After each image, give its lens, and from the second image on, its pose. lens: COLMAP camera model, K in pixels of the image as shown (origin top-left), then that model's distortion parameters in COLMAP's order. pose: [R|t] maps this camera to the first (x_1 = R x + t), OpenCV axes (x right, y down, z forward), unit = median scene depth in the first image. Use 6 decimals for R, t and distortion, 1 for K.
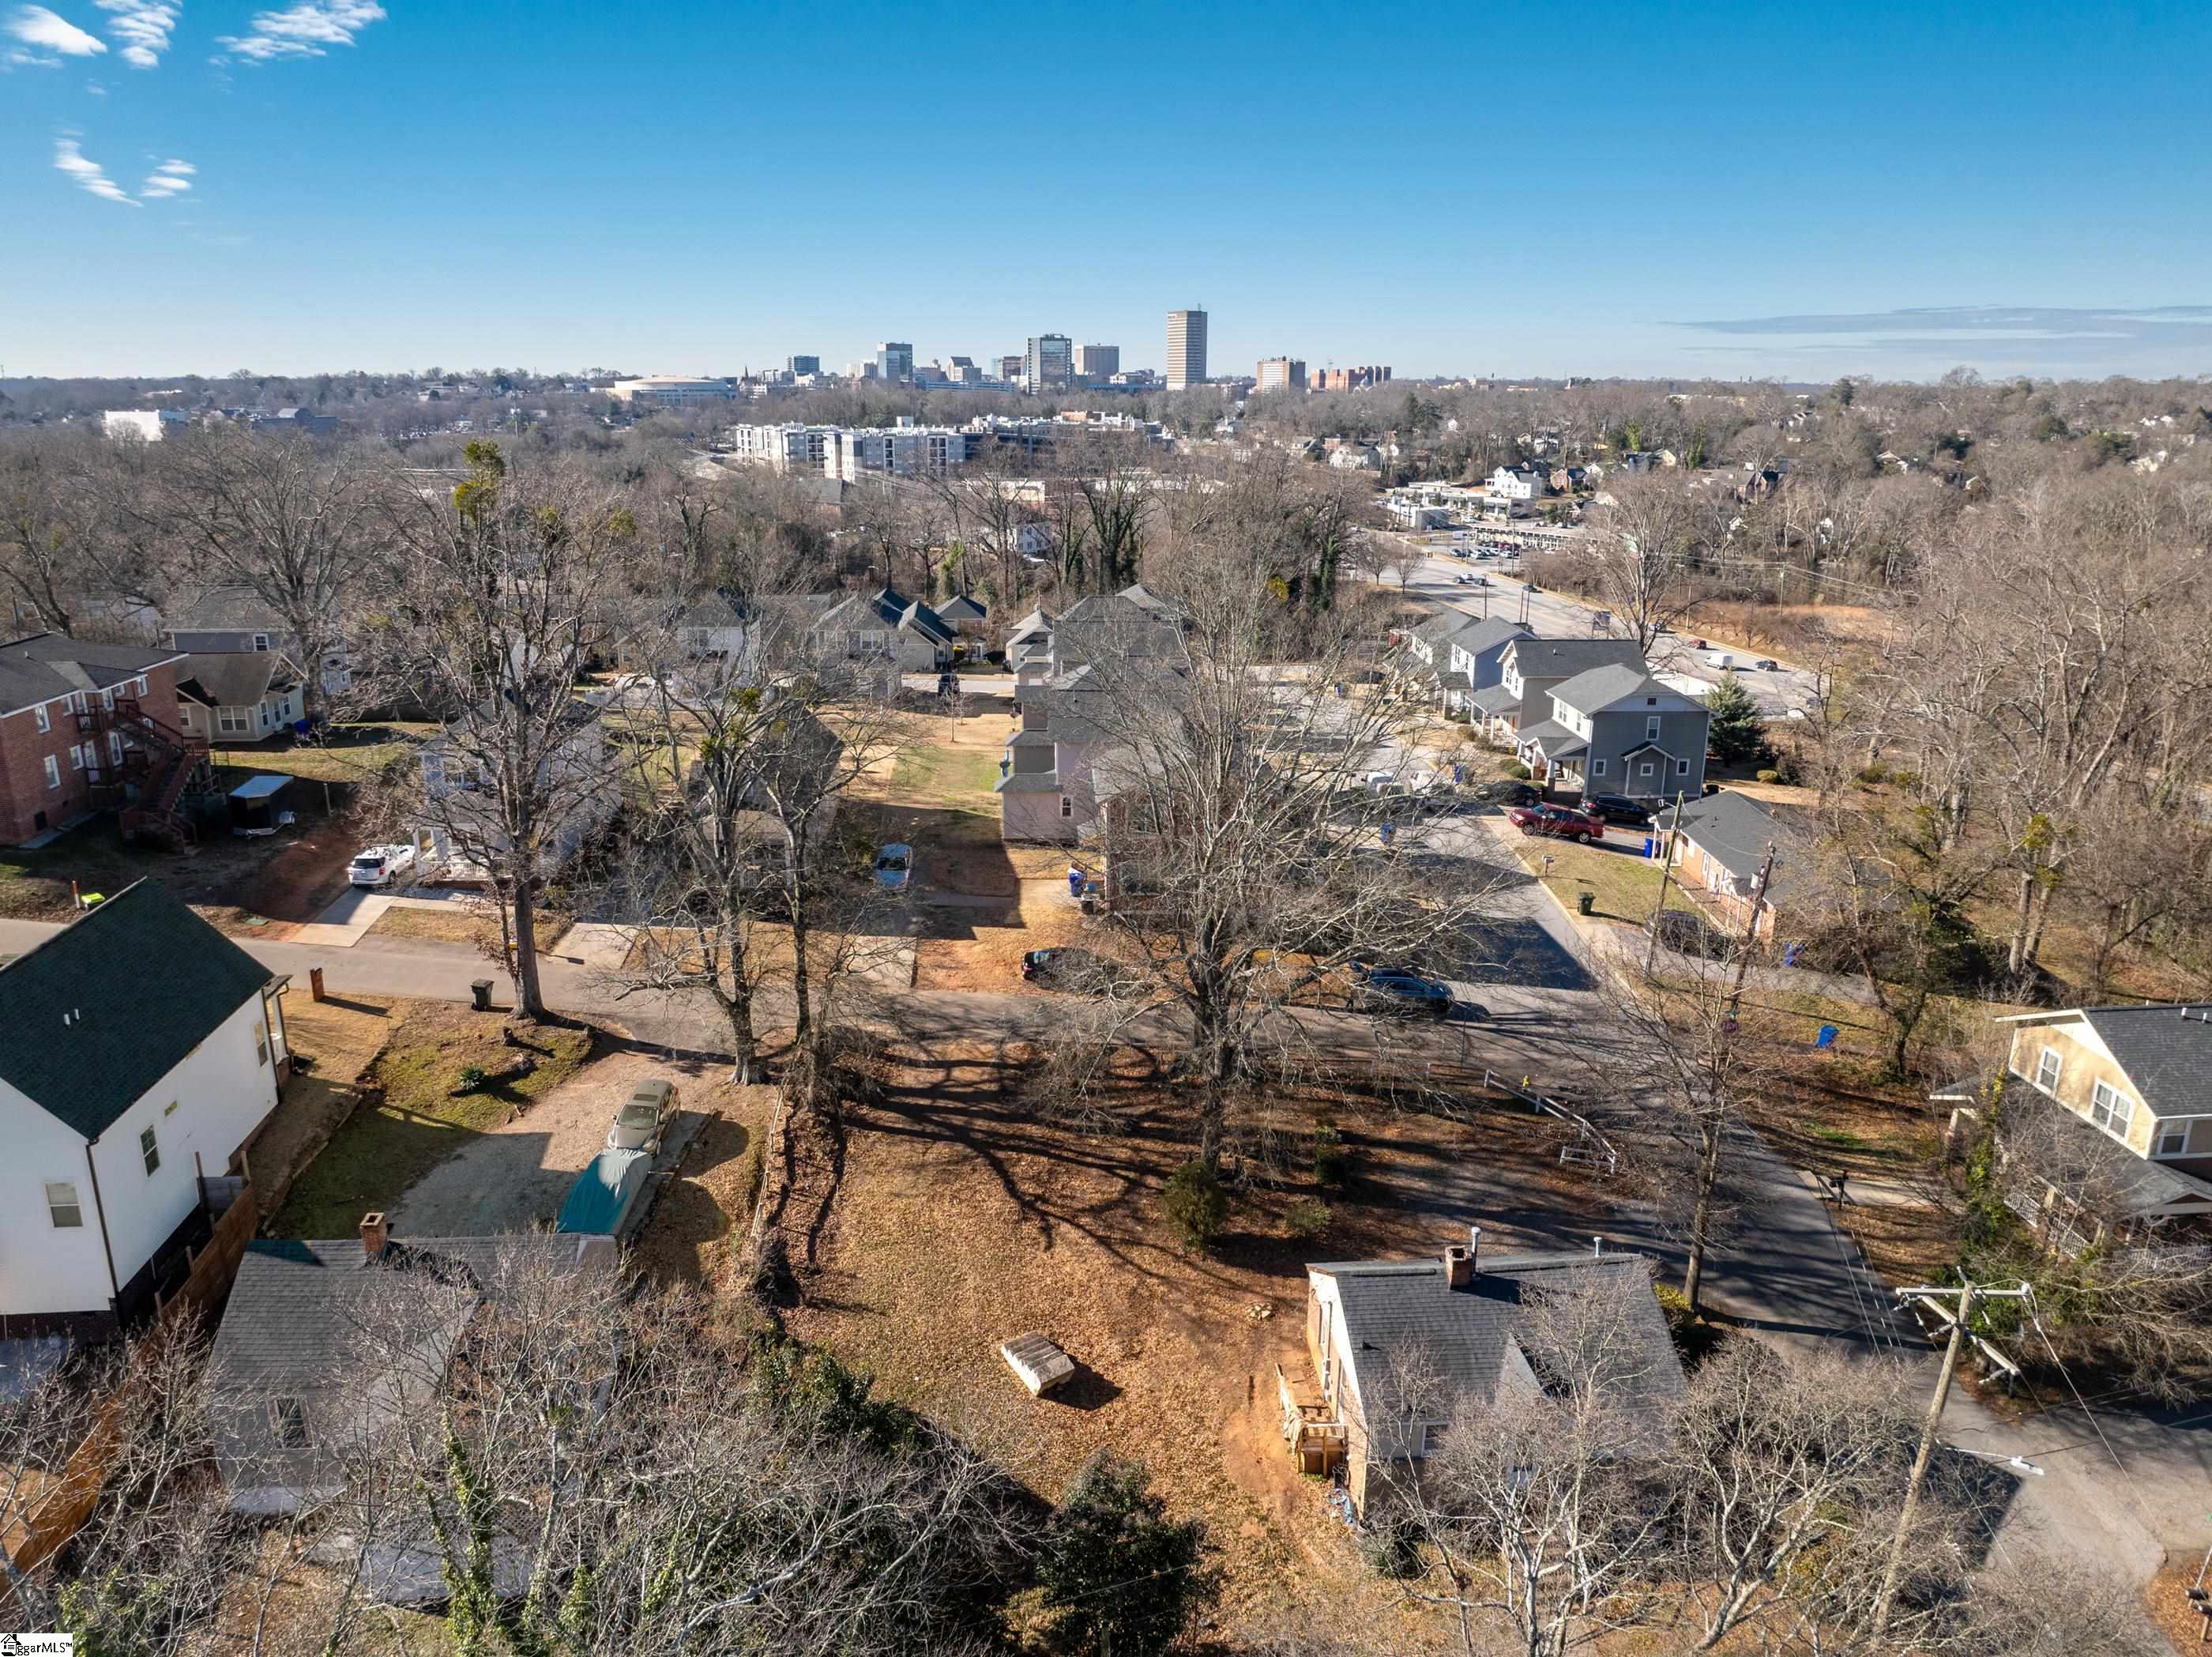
lens RADIAL K [[1564.5, 0, 1110.4], [0, 1564.5, 824.4], [0, 0, 1]] dist [-0.026075, -0.020112]
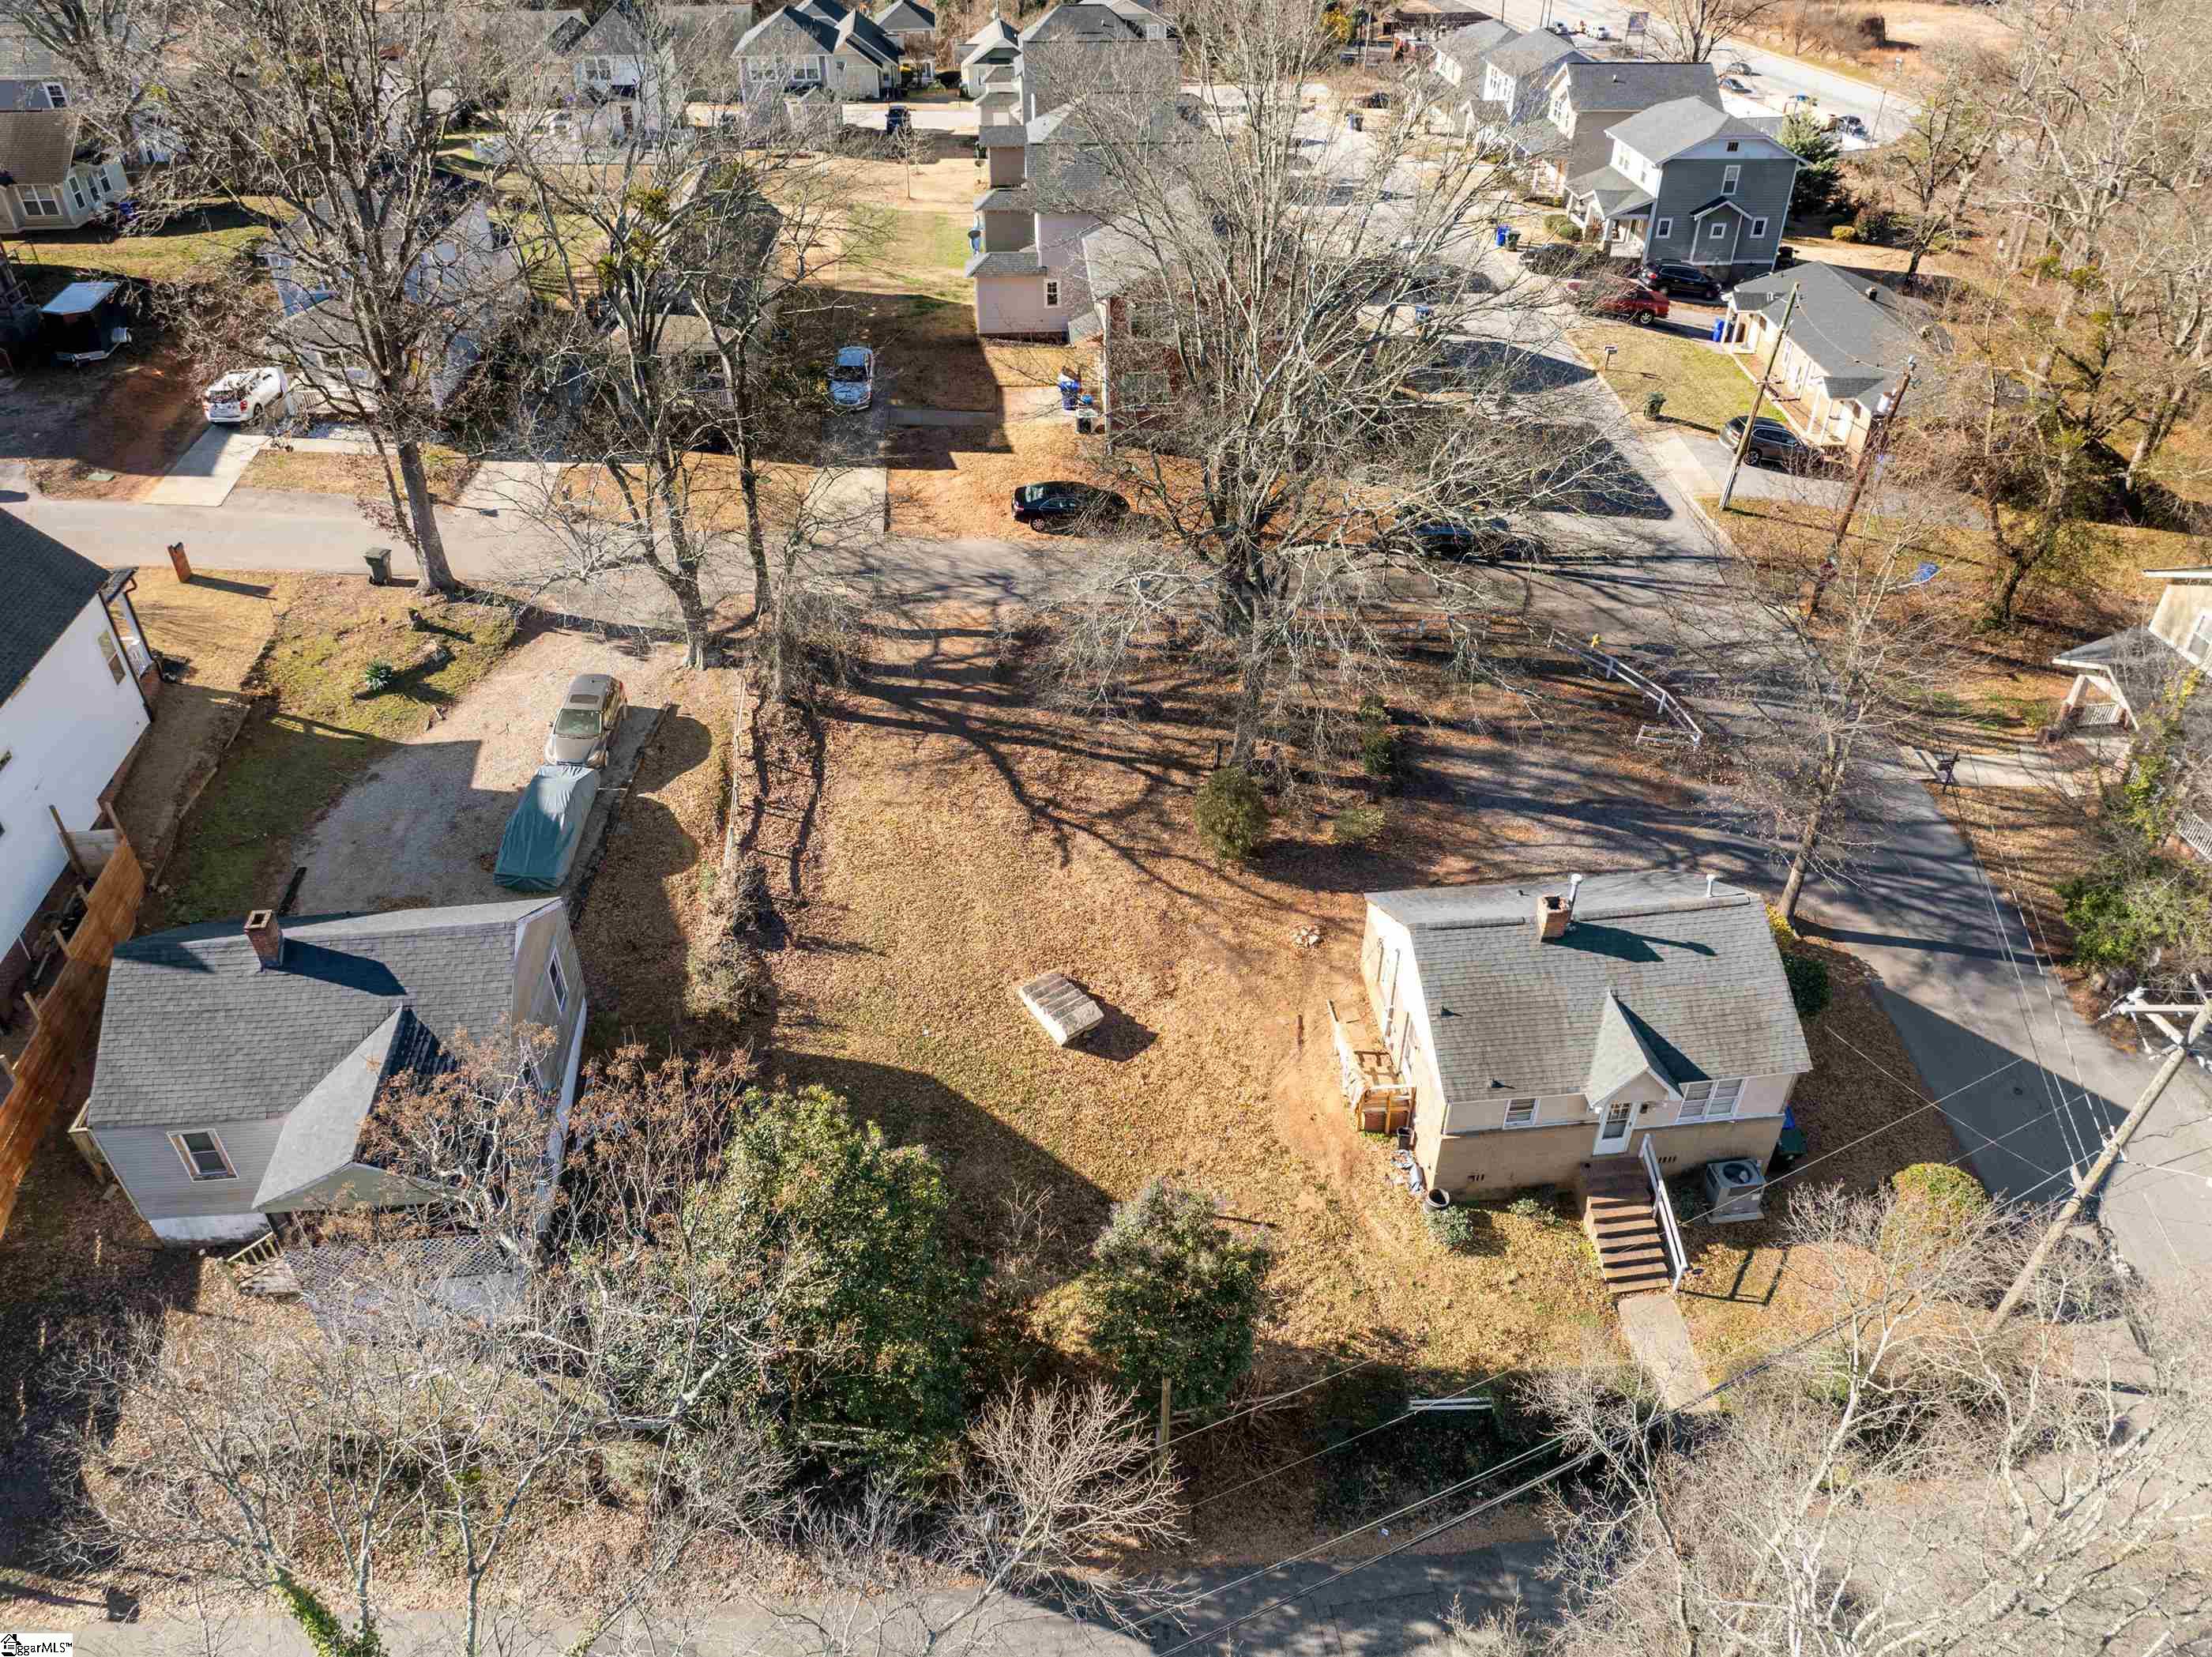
lens RADIAL K [[1564.5, 0, 1110.4], [0, 1564.5, 824.4], [0, 0, 1]] dist [-0.026075, -0.020112]
pose [[0.999637, -0.020245, 0.017765, -0.024826], [0.012885, 0.938658, 0.344609, -0.045387], [-0.023652, -0.344255, 0.938578, 0.153313]]
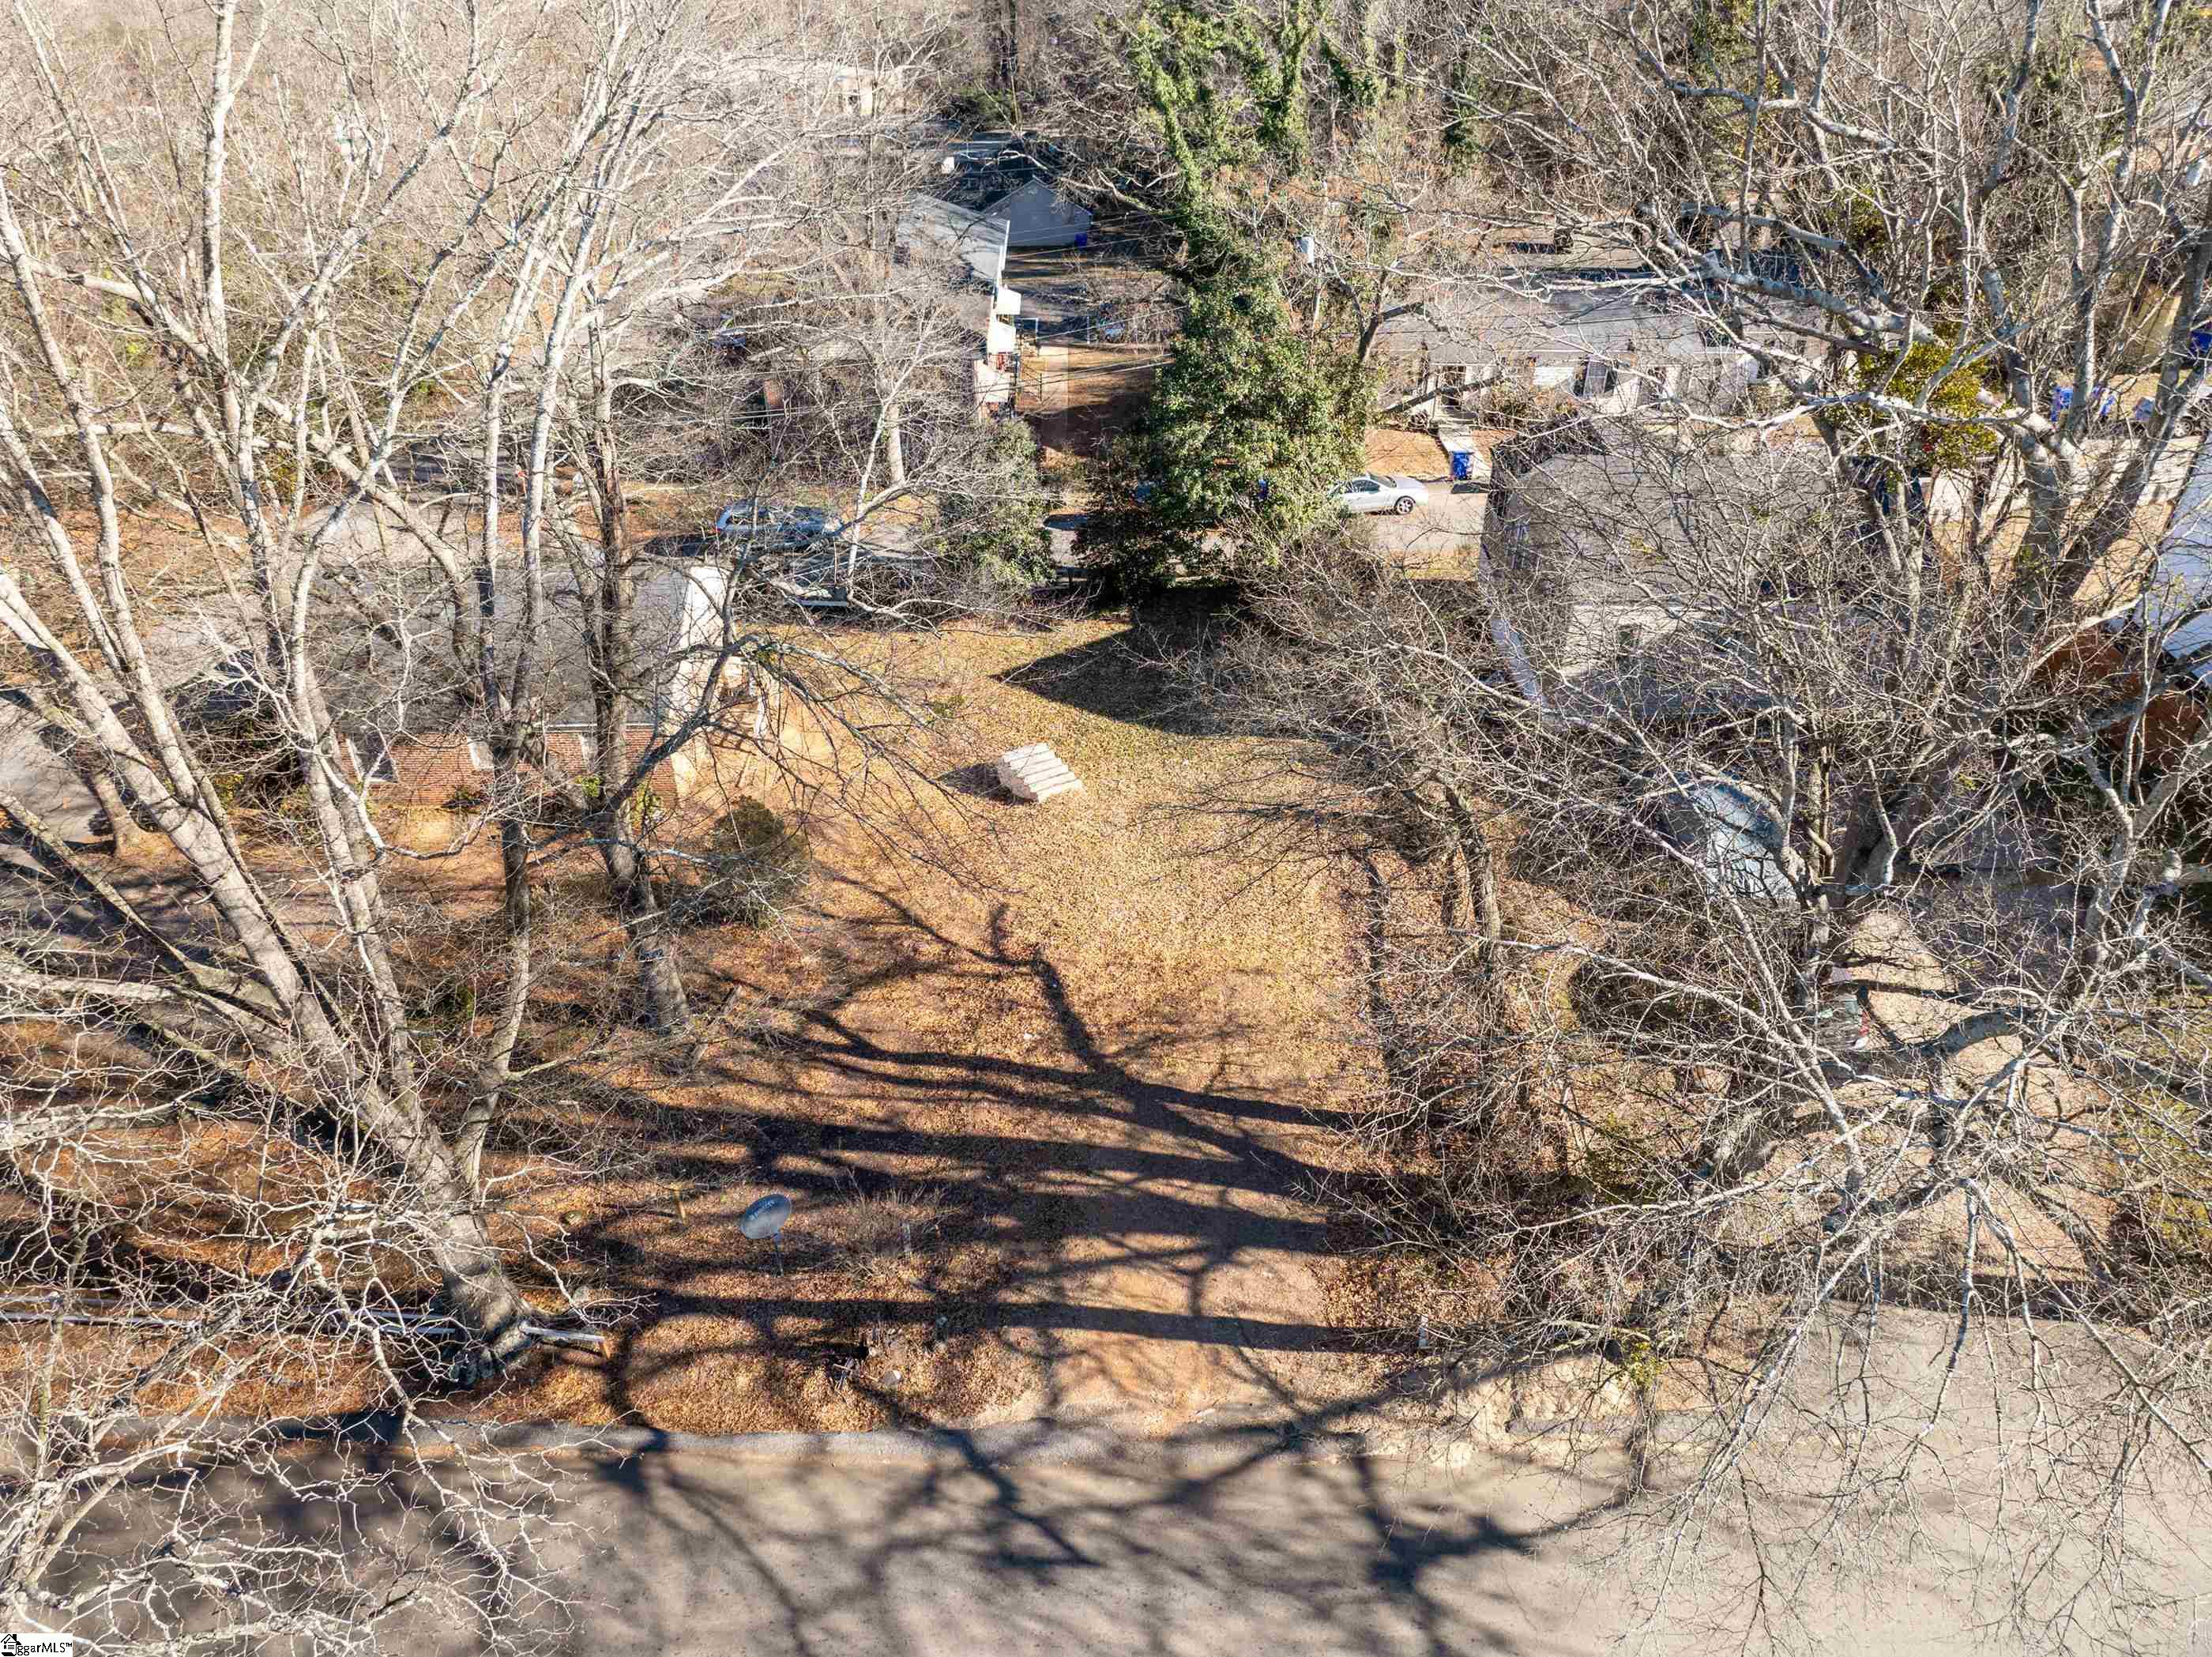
lens RADIAL K [[1564.5, 0, 1110.4], [0, 1564.5, 824.4], [0, 0, 1]] dist [-0.026075, -0.020112]
pose [[-0.997424, -0.047170, 0.054038, -0.099014], [0.013636, 0.614931, 0.788463, -0.206669], [-0.070422, 0.787169, -0.612704, 1.155323]]
